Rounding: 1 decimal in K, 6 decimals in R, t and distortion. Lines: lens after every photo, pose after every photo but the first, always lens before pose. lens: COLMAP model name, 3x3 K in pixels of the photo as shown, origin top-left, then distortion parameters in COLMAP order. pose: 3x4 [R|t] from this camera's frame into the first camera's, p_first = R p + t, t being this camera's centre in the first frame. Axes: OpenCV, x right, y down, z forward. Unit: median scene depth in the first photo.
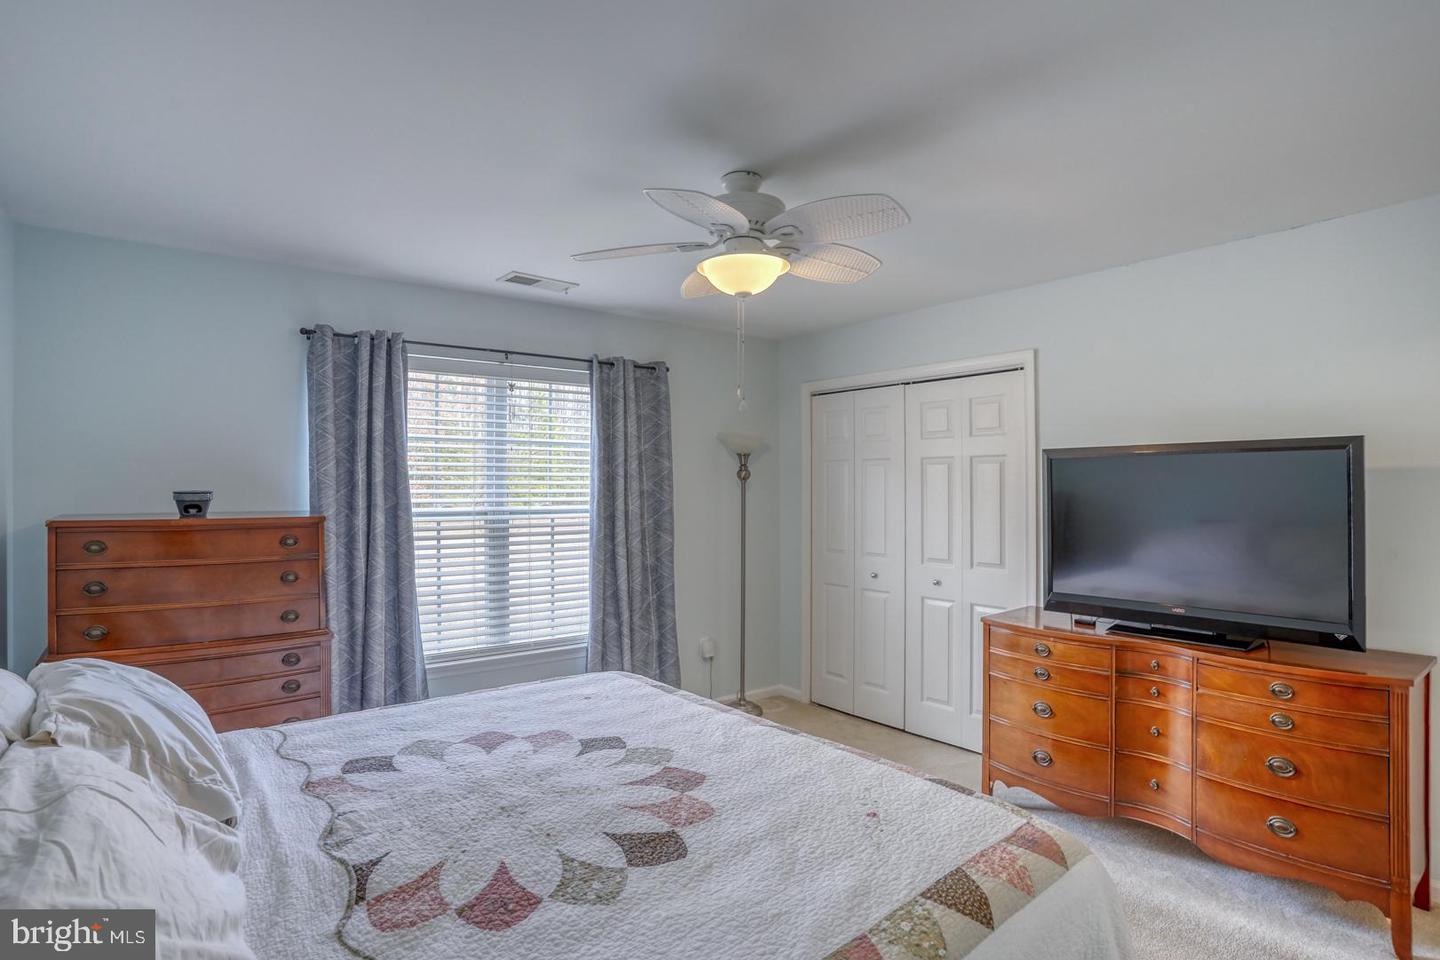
lens RADIAL K [[715.9, 0, 711.1], [0, 715.9, 480.3], [0, 0, 1]] dist [-0.074029, 0.032072]
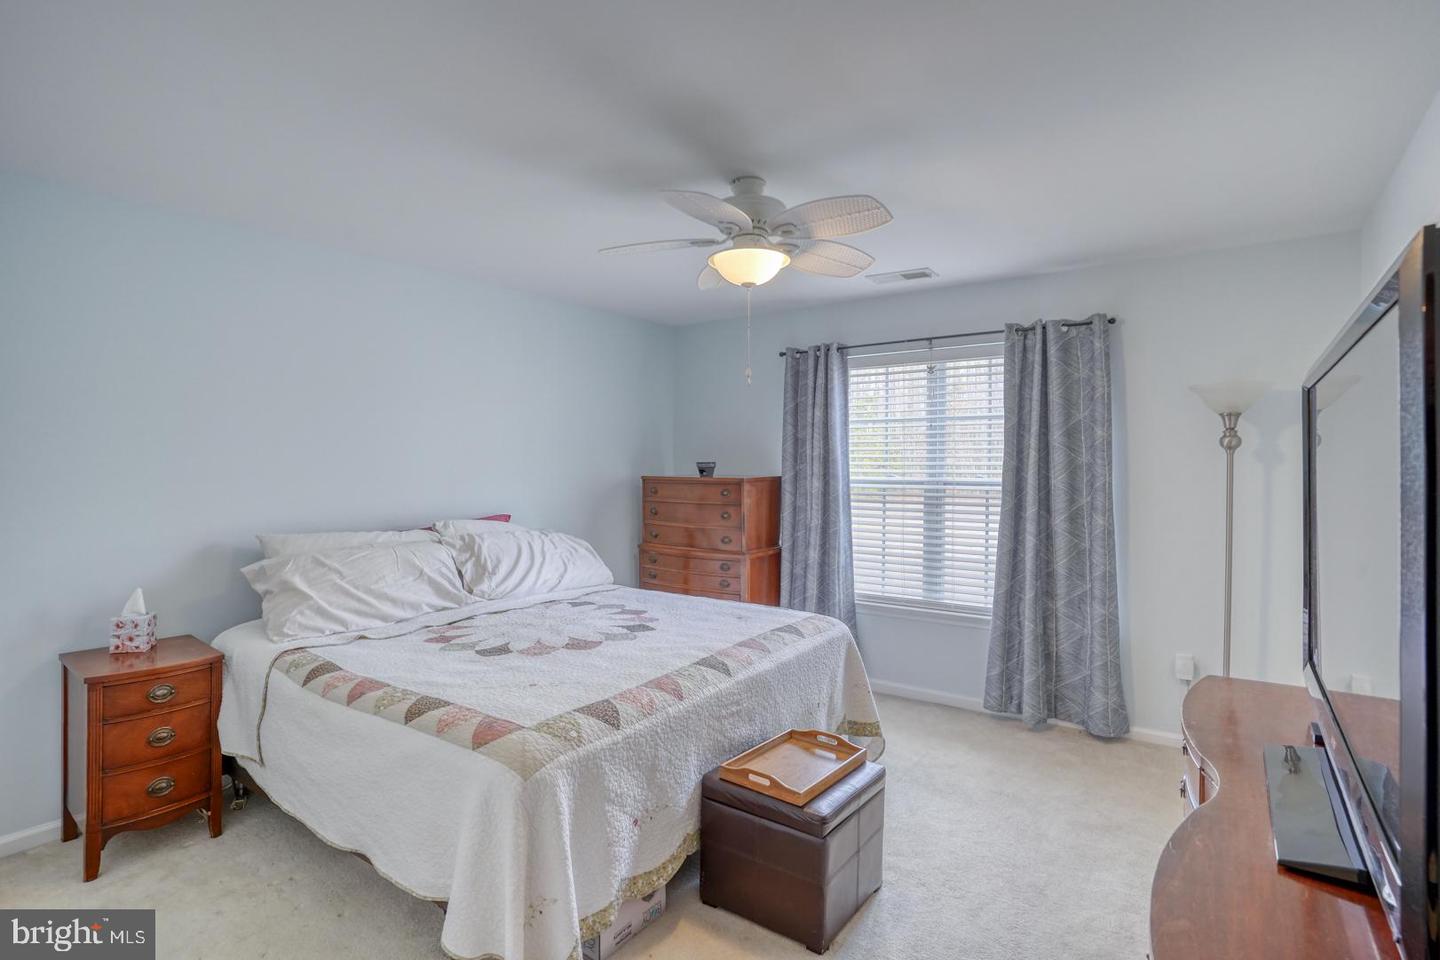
lens RADIAL K [[683.8, 0, 722.9], [0, 683.8, 457.3], [0, 0, 1]] dist [-0.070385, 0.026195]
pose [[0.309083, -0.009174, -0.950991, 0.649378], [0.004818, 0.999956, -0.008081, 0.013230], [0.951023, -0.002084, 0.309114, 0.375179]]
